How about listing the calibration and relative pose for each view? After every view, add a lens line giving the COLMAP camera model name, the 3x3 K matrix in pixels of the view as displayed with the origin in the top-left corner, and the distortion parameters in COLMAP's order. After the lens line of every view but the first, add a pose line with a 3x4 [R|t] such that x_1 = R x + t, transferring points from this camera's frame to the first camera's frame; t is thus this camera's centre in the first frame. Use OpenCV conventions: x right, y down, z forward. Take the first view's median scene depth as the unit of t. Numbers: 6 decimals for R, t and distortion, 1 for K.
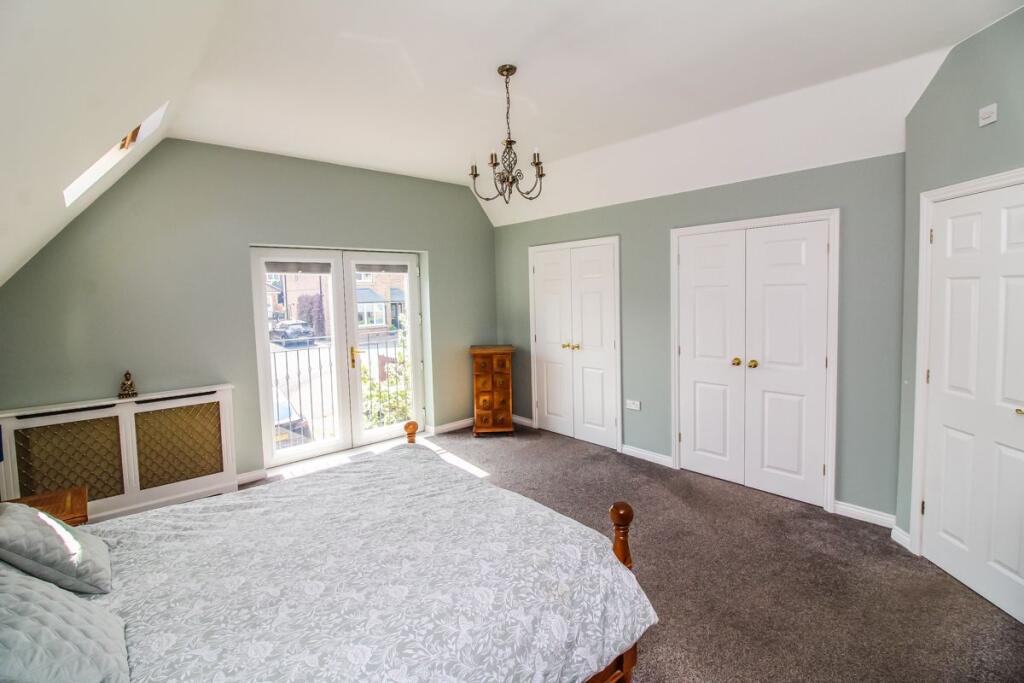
lens RADIAL K [[478.1, 0, 506.4], [0, 478.1, 332.9], [0, 0, 1]] dist [-0.002130, -0.000278]
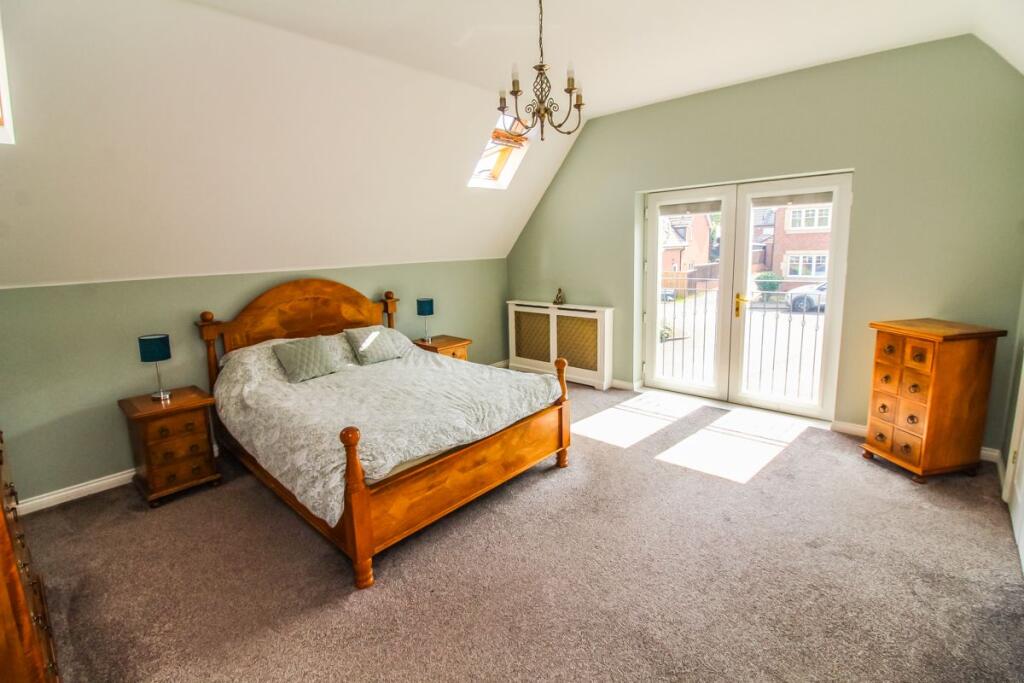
lens RADIAL K [[478.1, 0, 509.7], [0, 478.1, 340.1], [0, 0, 1]] dist [-0.002130, -0.000278]
pose [[0.092507, 0.212617, -0.972747, 0.636947], [-0.053370, 0.976590, 0.208382, -0.059364], [0.994281, 0.032639, 0.101689, 0.579425]]
